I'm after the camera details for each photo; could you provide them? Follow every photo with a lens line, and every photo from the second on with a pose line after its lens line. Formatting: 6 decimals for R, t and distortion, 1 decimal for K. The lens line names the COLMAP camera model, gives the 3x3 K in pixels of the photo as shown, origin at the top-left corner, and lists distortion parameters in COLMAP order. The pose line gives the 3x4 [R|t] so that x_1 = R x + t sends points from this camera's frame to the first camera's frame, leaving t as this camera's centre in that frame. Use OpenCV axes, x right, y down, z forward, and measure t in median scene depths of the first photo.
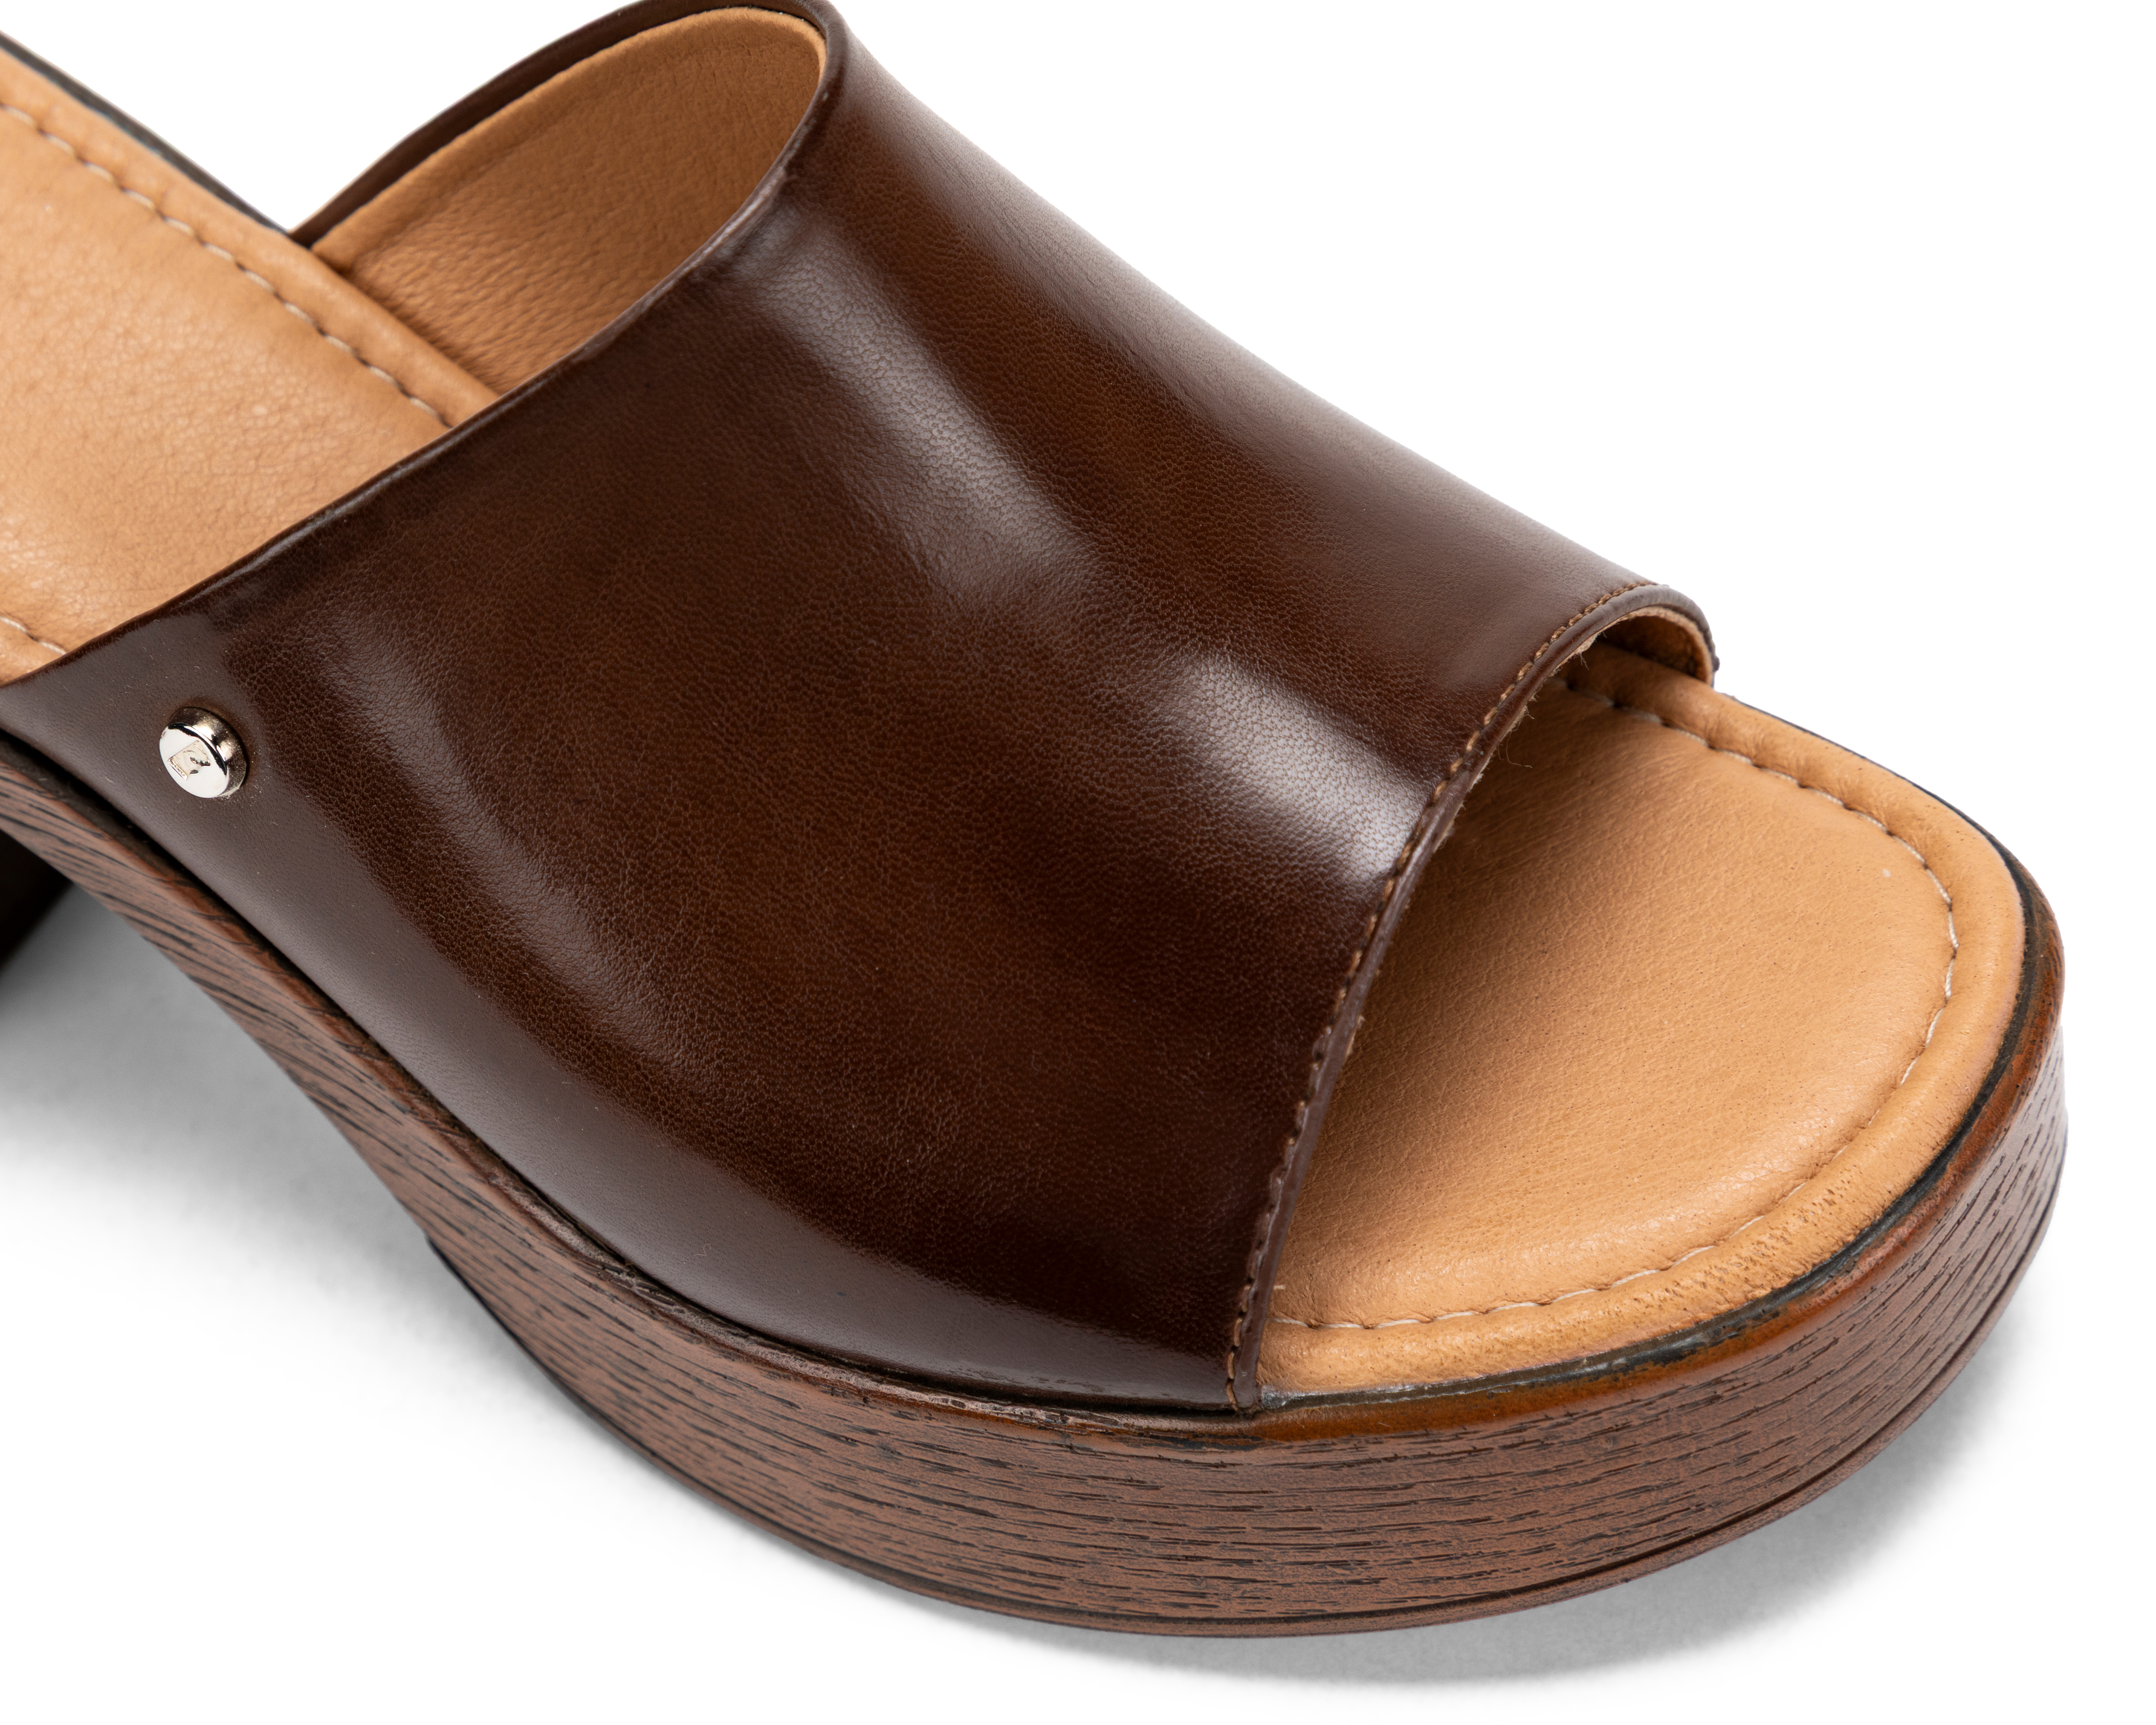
lens RADIAL K [[4778.3, 0, 1070.3], [0, 4778.3, 857.3], [0, 0, 1]] dist [-0.085050, 0.000000]
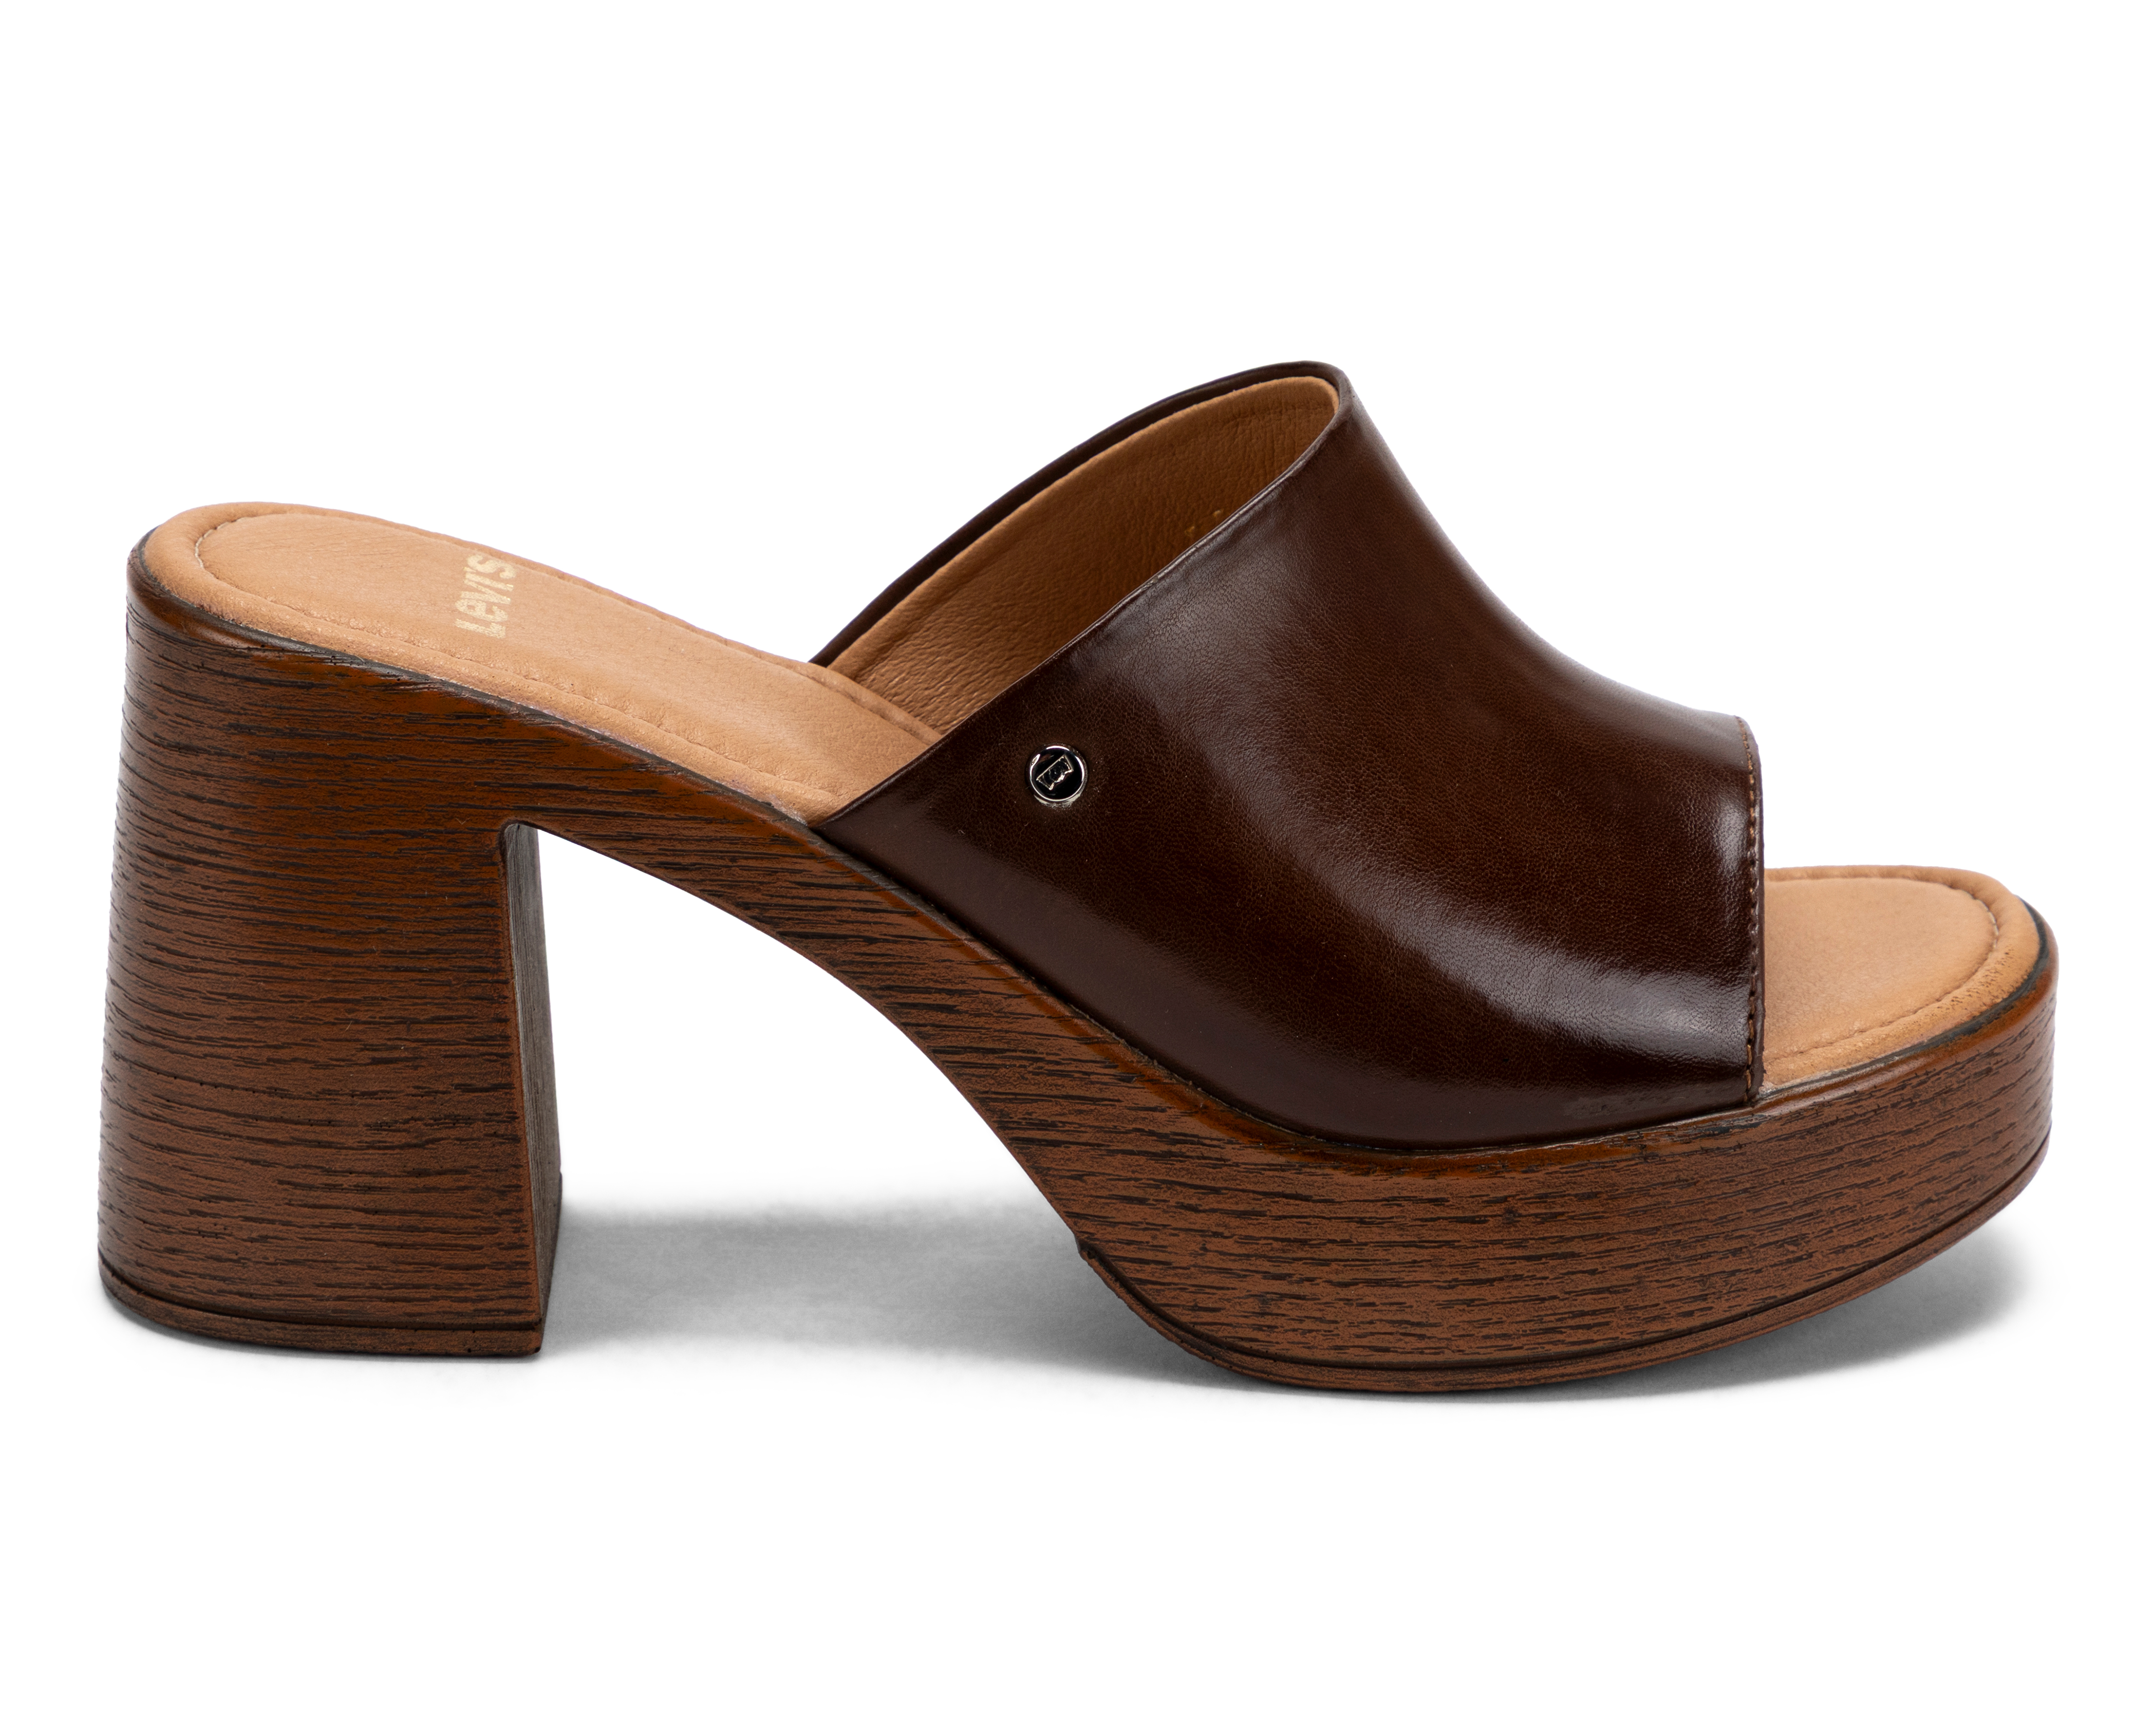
lens RADIAL K [[7592.4, 0, 1078.3], [0, 7592.4, 859.2], [0, 0, 1]] dist [-0.350213, 0.000000]
pose [[0.857817, -0.013034, 0.513789, -1.388077], [0.290567, 0.836881, -0.463898, 1.103458], [-0.423934, 0.547230, 0.721678, -0.741325]]
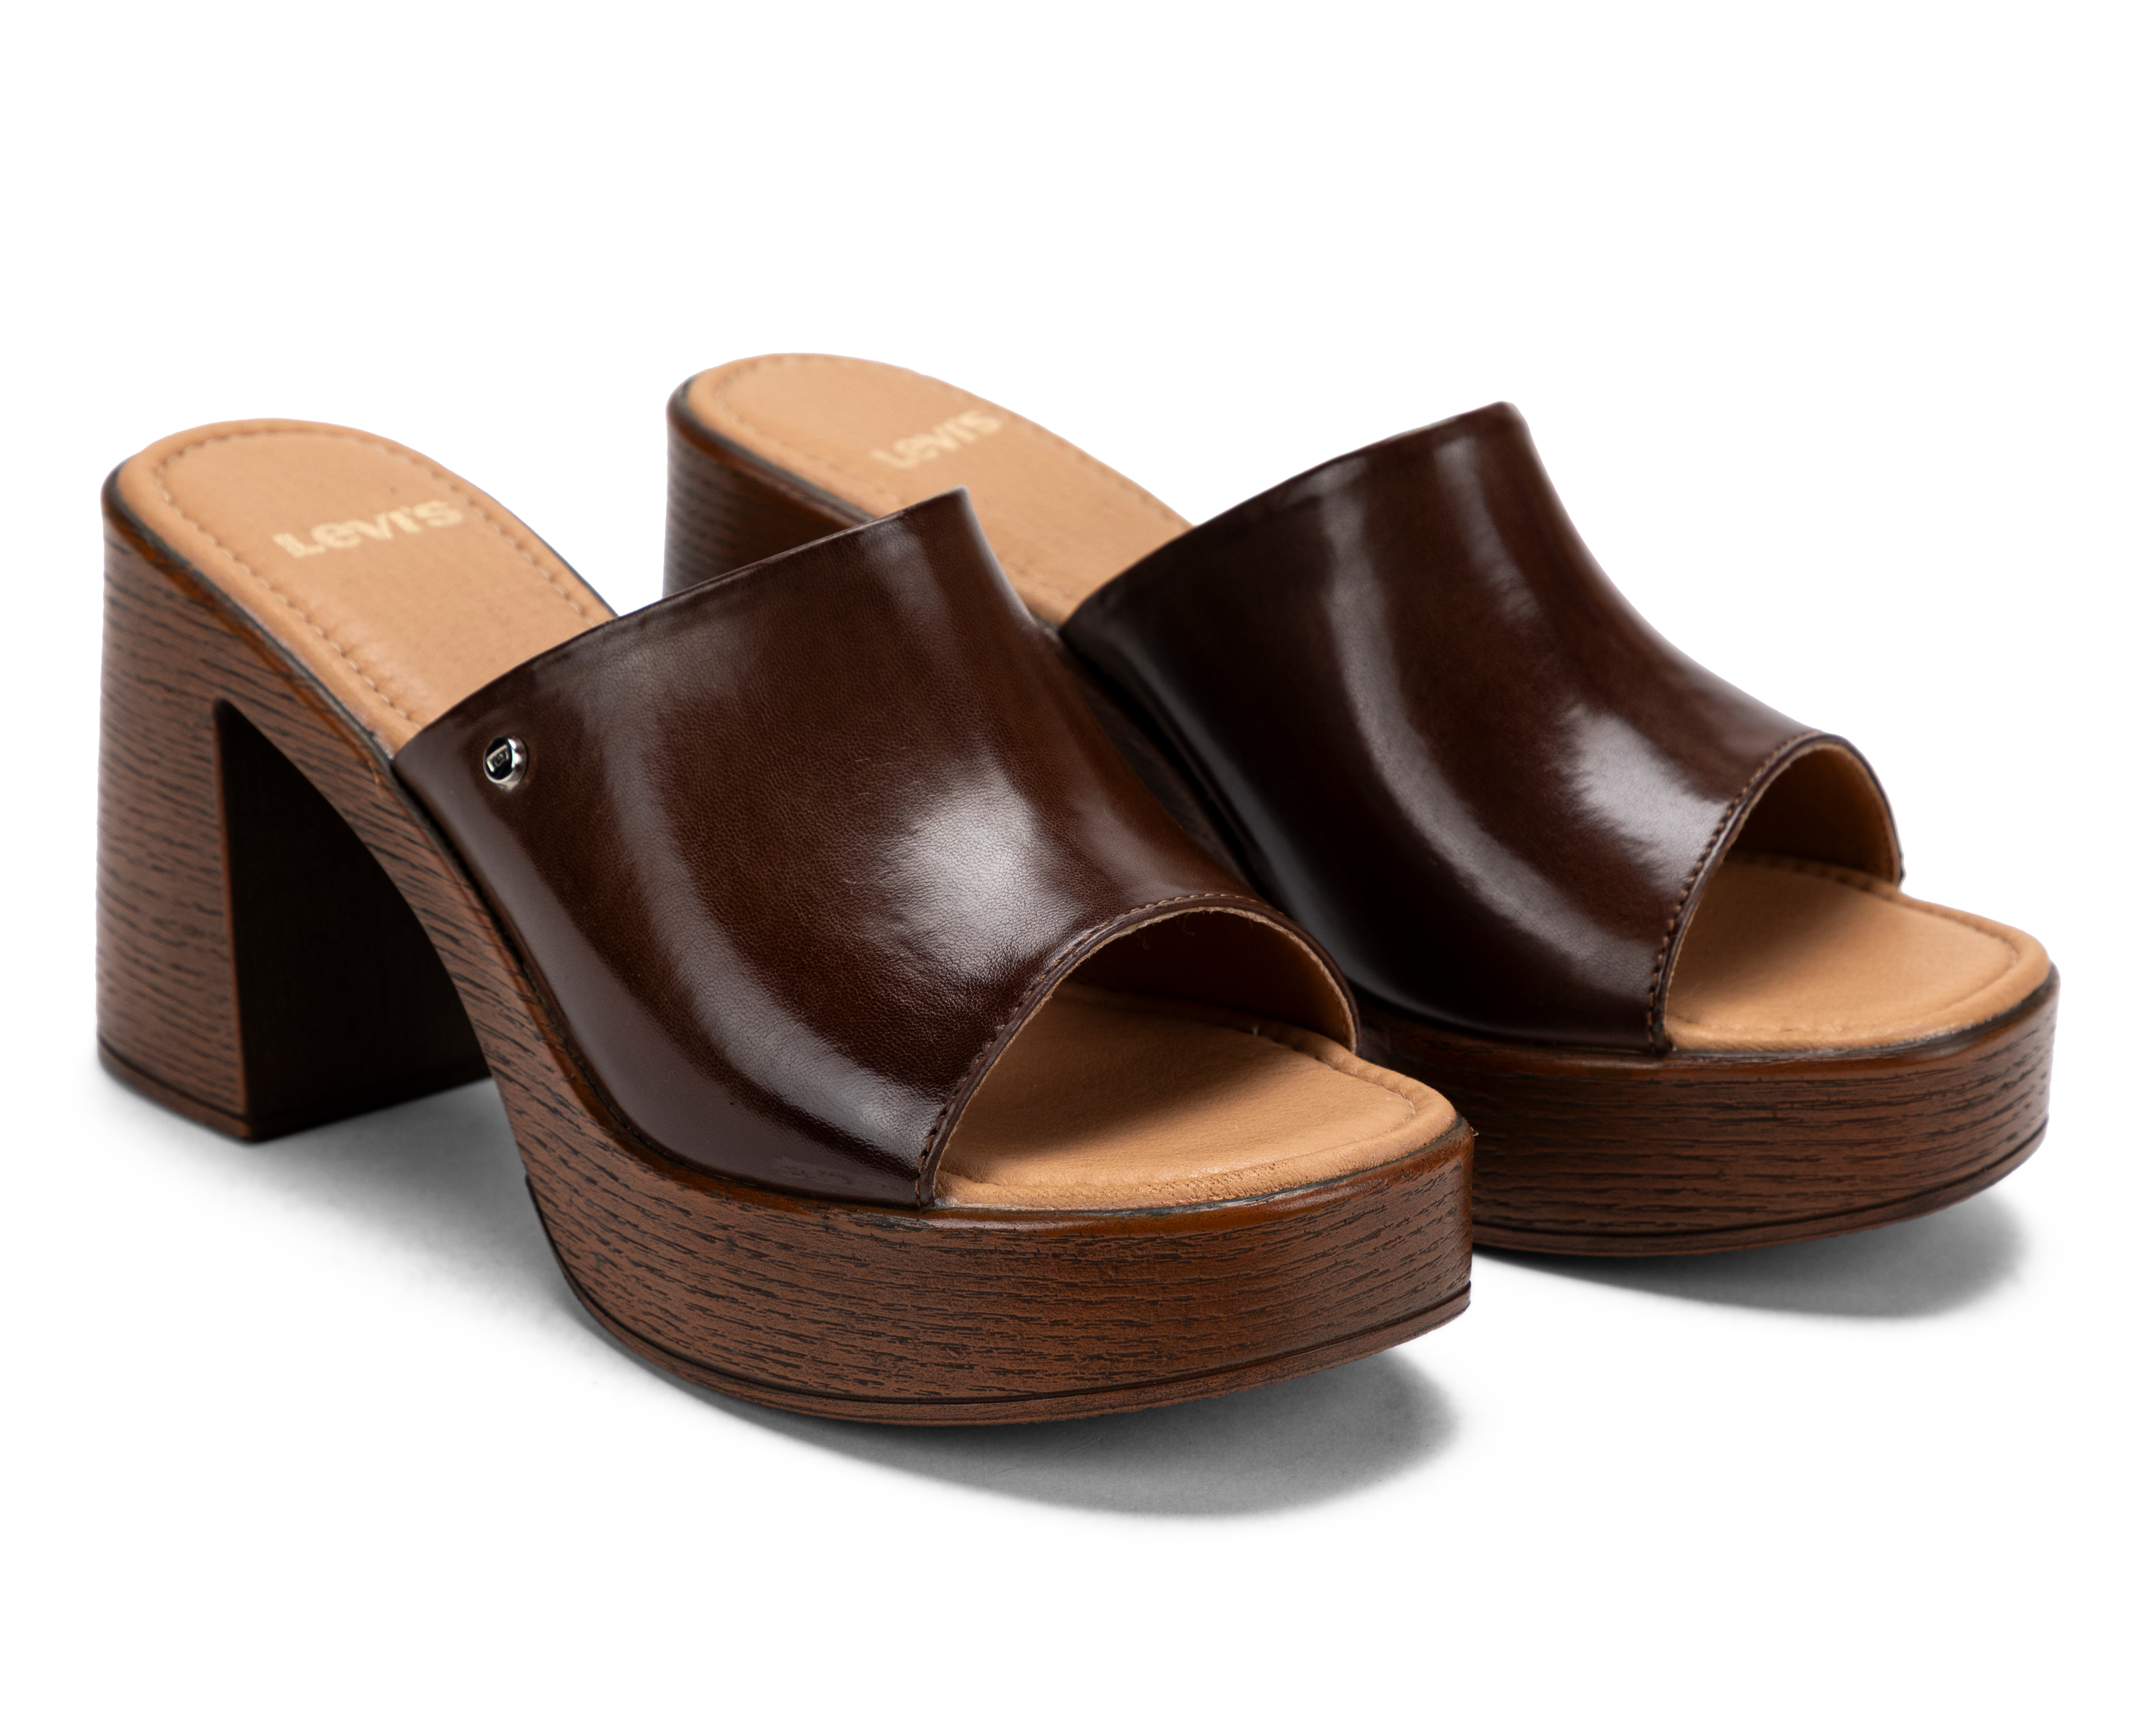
lens RADIAL K [[7592.4, 0, 1077.9], [0, 7592.4, 864.3], [0, 0, 1]] dist [-0.350213, 0.000000]
pose [[0.940844, 0.243392, -0.235738, 0.678591], [-0.327691, 0.830575, -0.450292, 1.182103], [0.086200, 0.500904, 0.861200, -1.376042]]
